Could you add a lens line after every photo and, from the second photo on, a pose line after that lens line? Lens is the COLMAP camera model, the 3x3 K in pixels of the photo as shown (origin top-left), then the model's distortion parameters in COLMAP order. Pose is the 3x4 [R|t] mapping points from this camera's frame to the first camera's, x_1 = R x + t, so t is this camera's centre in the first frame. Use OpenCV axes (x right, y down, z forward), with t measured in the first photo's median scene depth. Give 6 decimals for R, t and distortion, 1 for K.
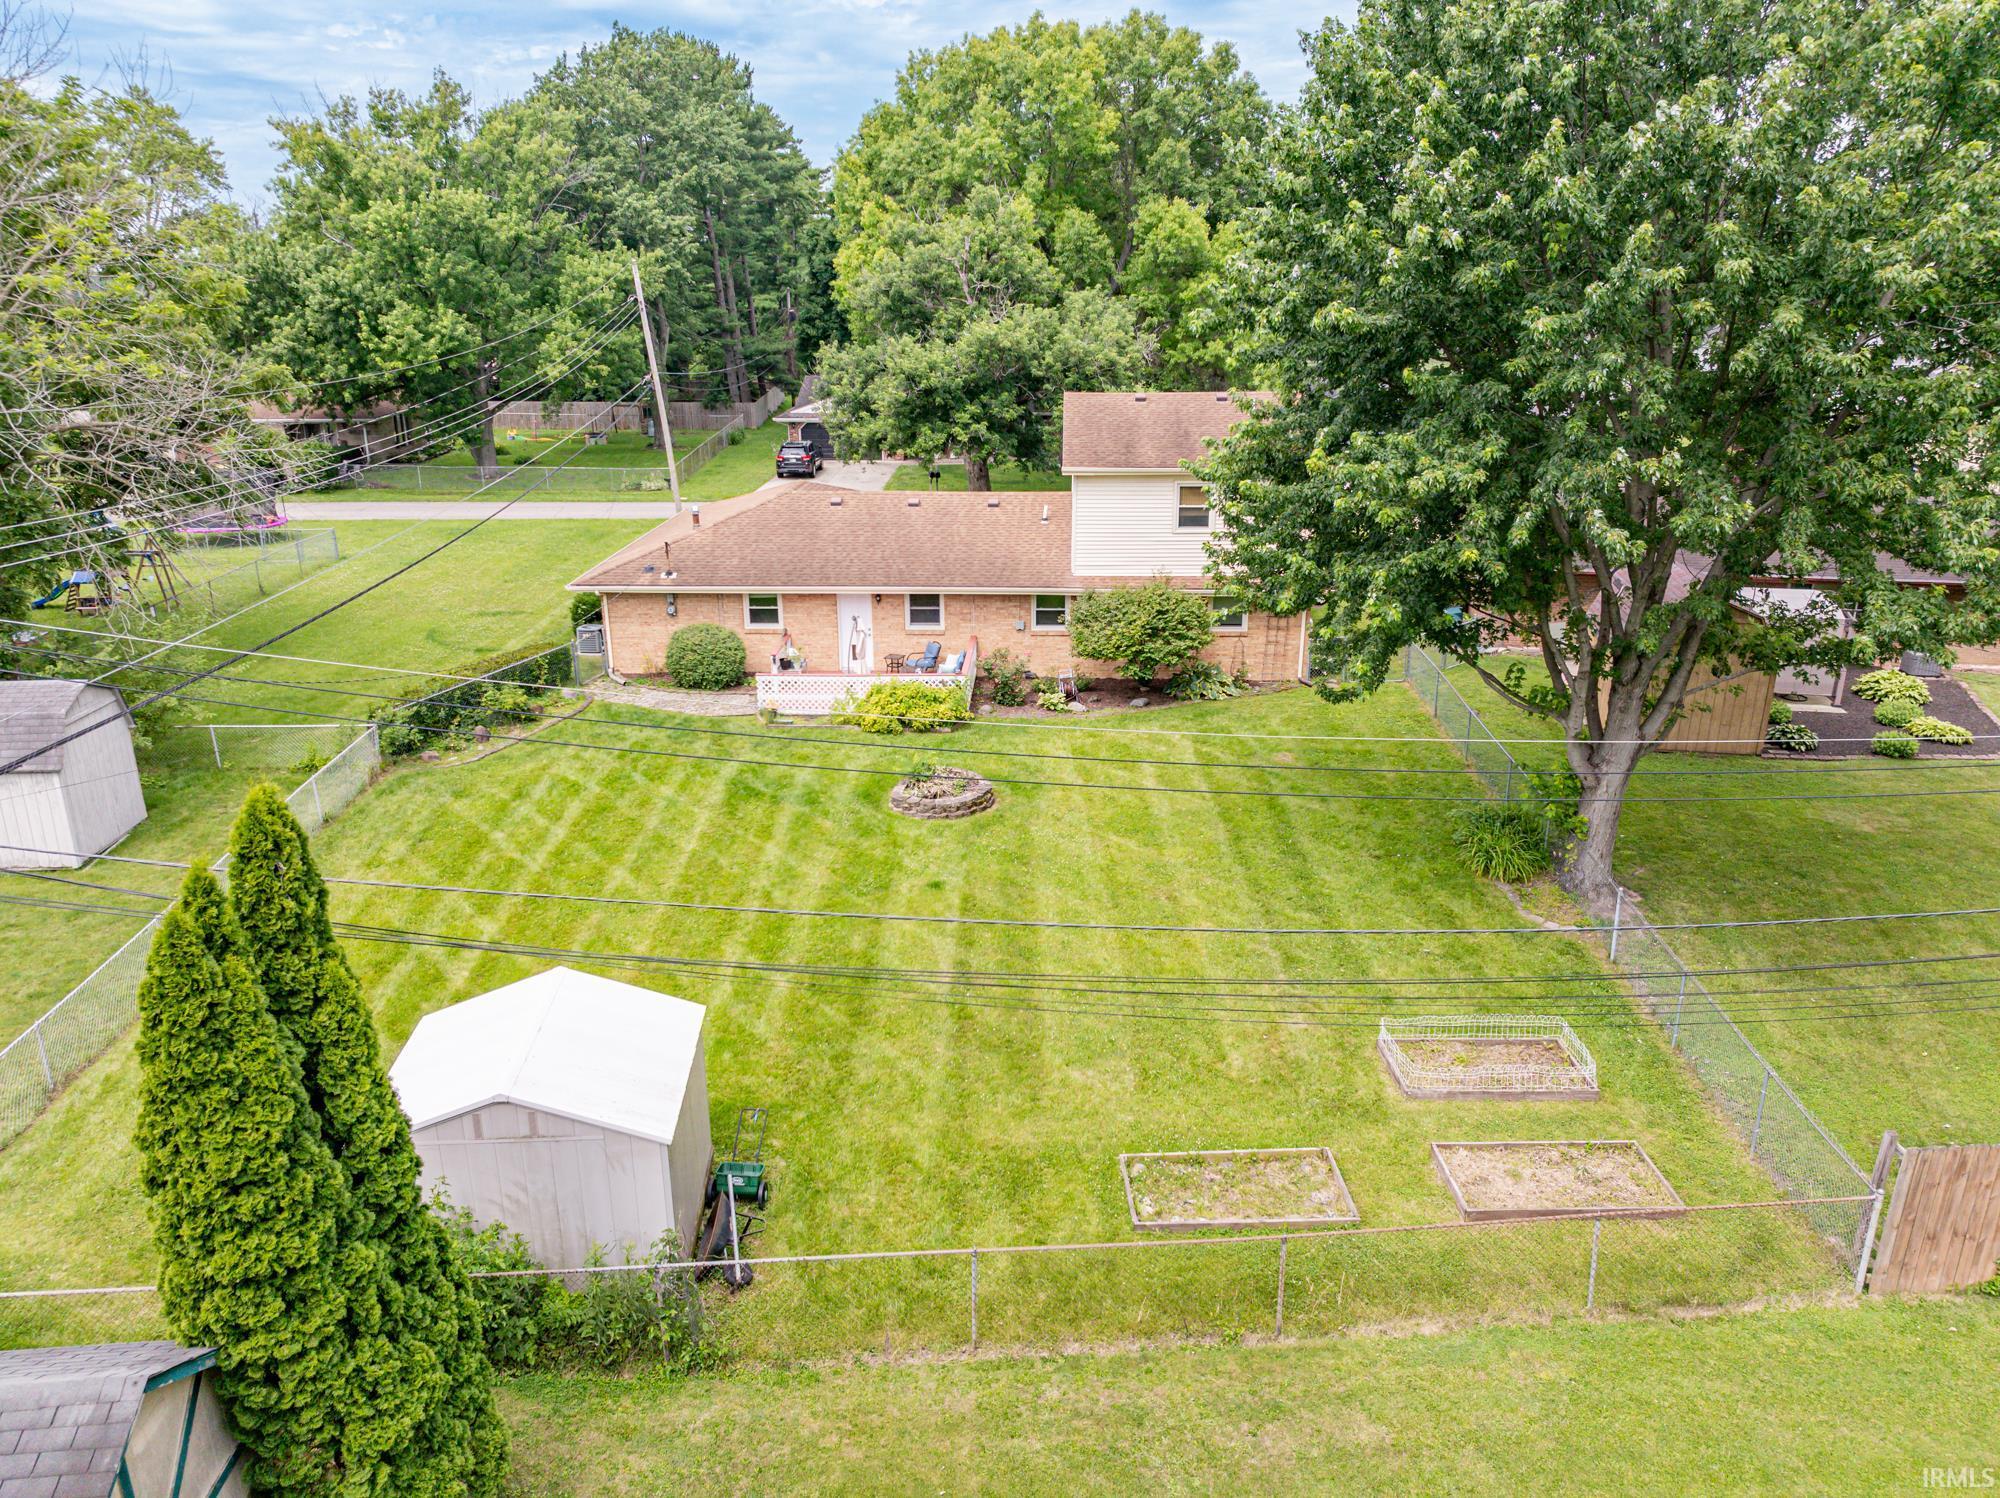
lens RADIAL K [[1409.6, 0, 1020.4], [0, 1409.6, 746.8], [0, 0, 1]] dist [-0.015280, -0.009489]
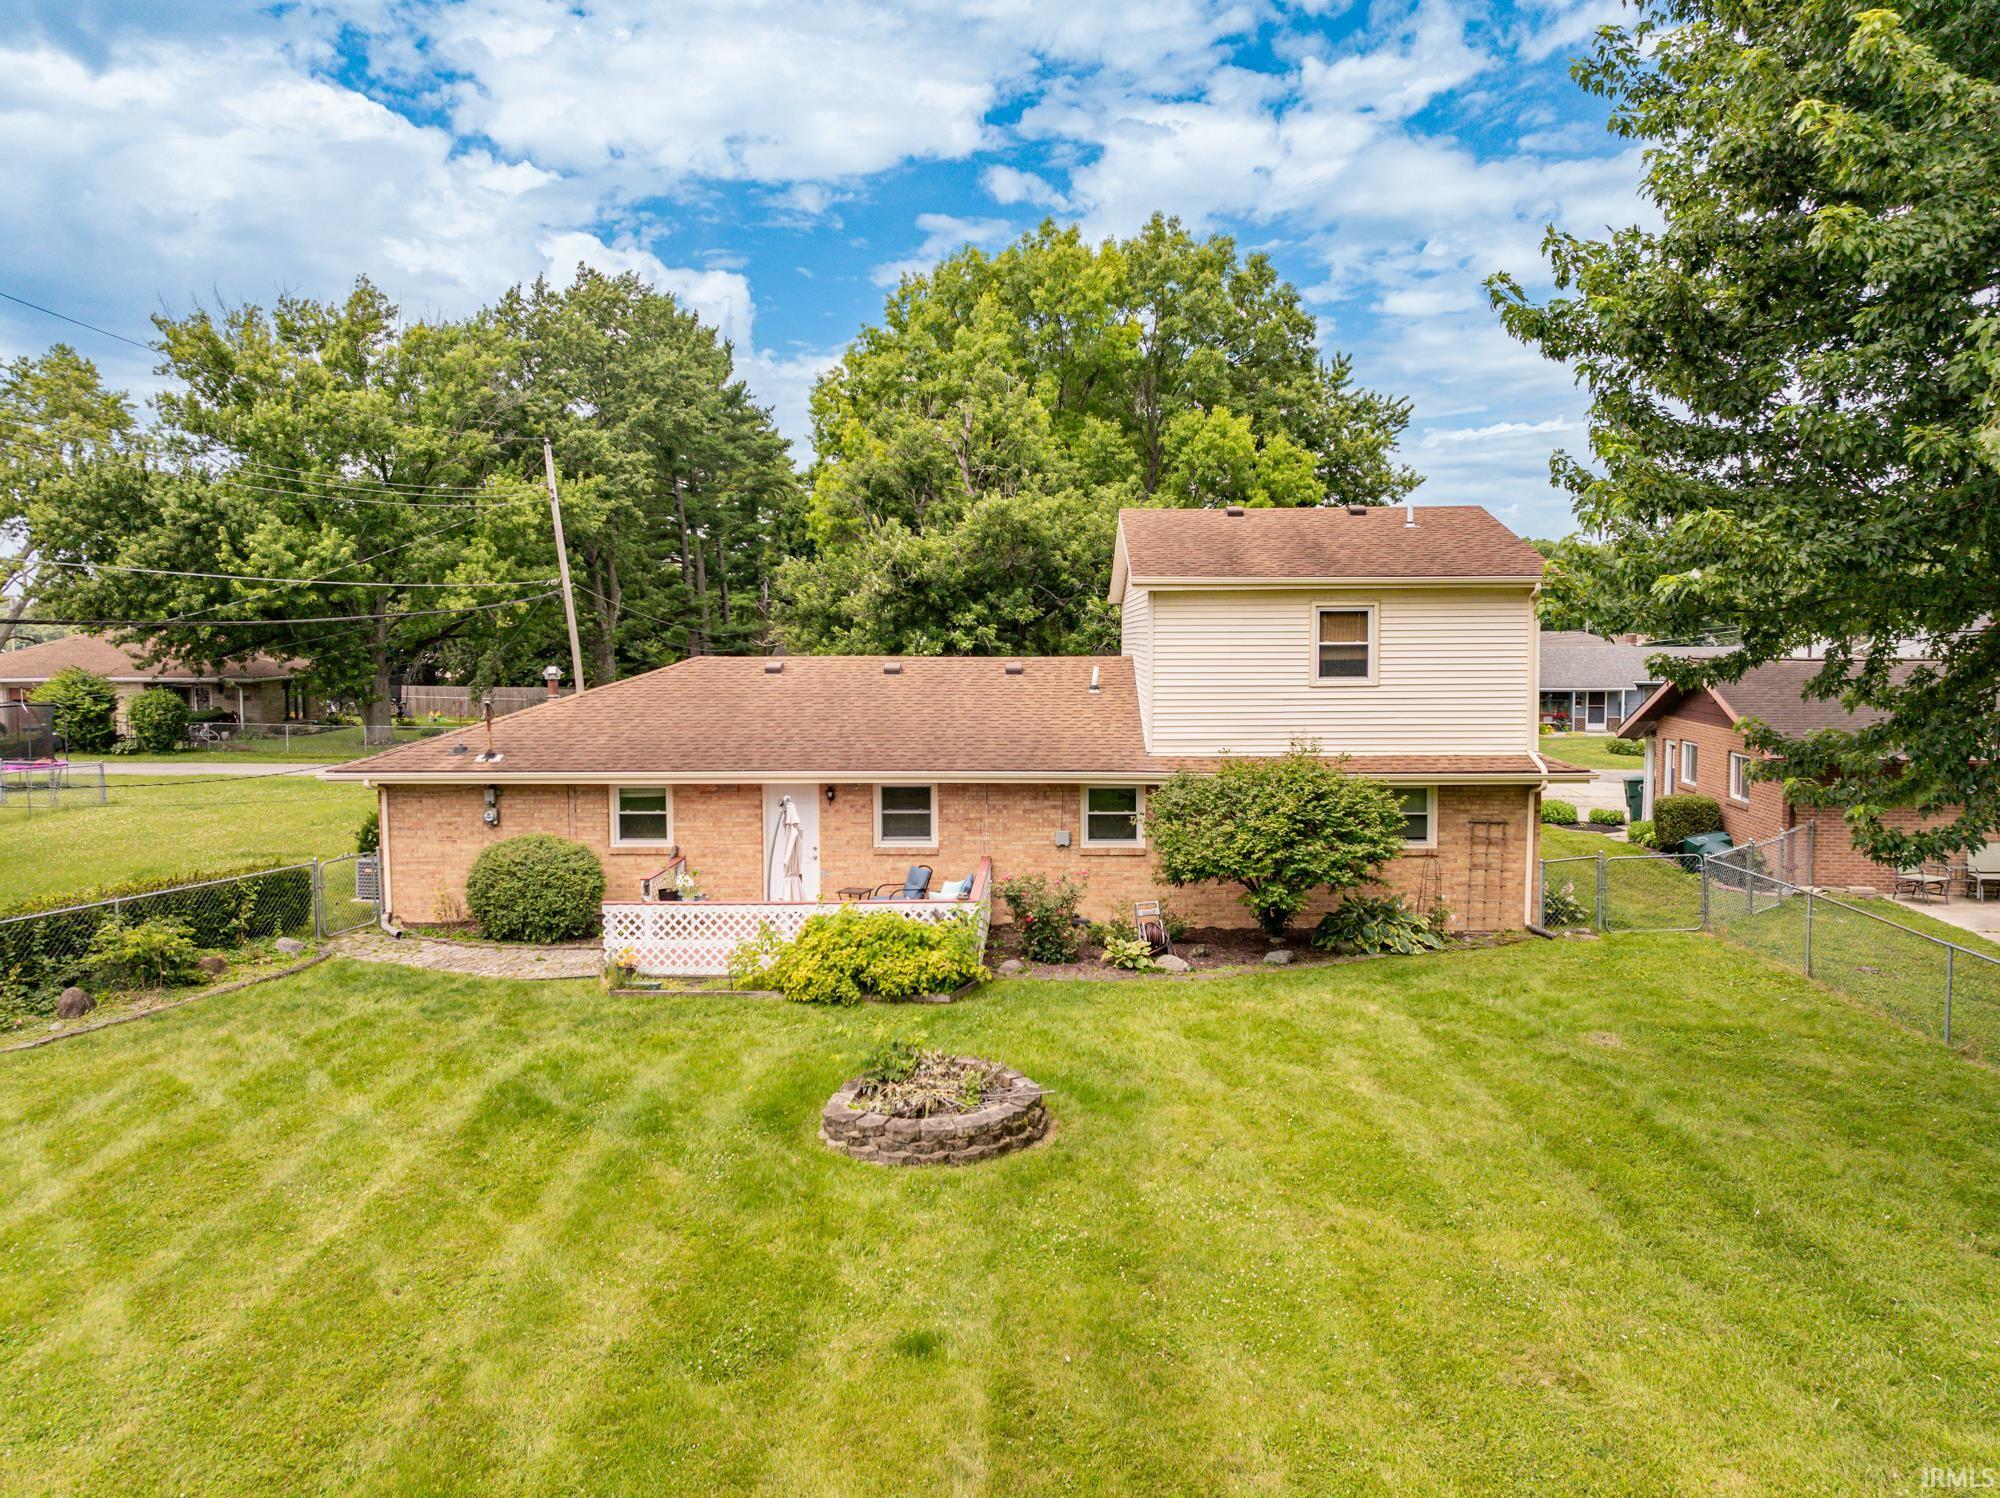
lens RADIAL K [[1409.6, 0, 1020.4], [0, 1409.6, 746.8], [0, 0, 1]] dist [-0.015280, -0.009489]
pose [[0.999945, 0.000444, 0.010518, -0.025160], [0.002153, 0.969366, -0.245610, 0.024425], [-0.010304, 0.245619, 0.969312, 0.404730]]
